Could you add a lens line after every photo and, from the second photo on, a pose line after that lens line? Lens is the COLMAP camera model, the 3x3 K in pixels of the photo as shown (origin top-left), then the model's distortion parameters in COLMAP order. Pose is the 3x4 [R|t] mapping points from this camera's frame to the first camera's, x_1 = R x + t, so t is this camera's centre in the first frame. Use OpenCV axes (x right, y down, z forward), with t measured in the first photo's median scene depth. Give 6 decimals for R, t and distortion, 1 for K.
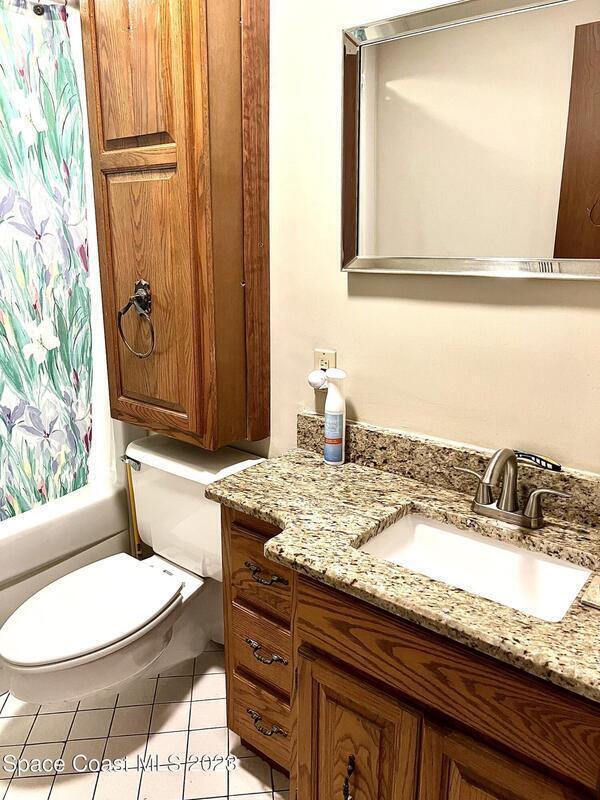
lens RADIAL K [[602.9, 0, 295.4], [0, 602.9, 403.8], [0, 0, 1]] dist [0.066017, -0.080615]
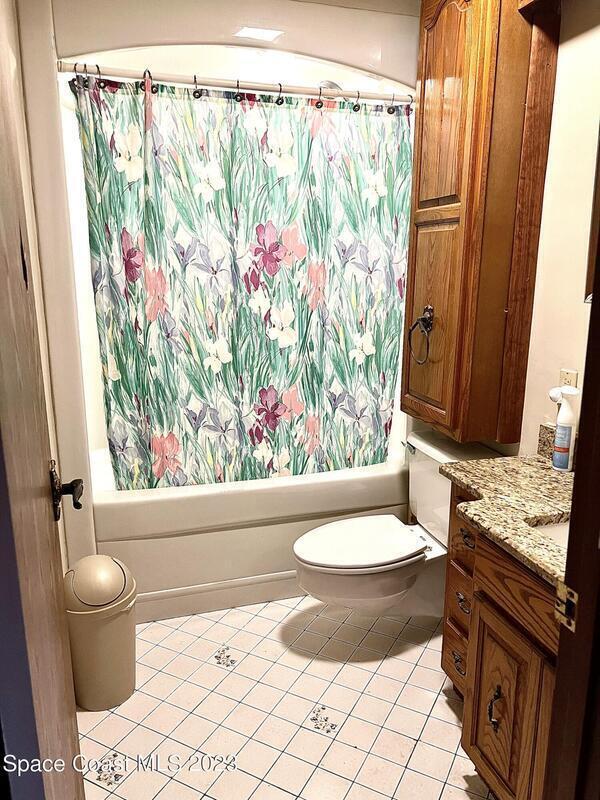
lens RADIAL K [[602.9, 0, 295.4], [0, 602.9, 403.8], [0, 0, 1]] dist [0.066017, -0.080615]
pose [[0.820772, 0.125676, -0.557260, 0.266627], [-0.149791, 0.988715, 0.002356, 0.046284], [0.551267, 0.081539, 0.830335, -0.226865]]
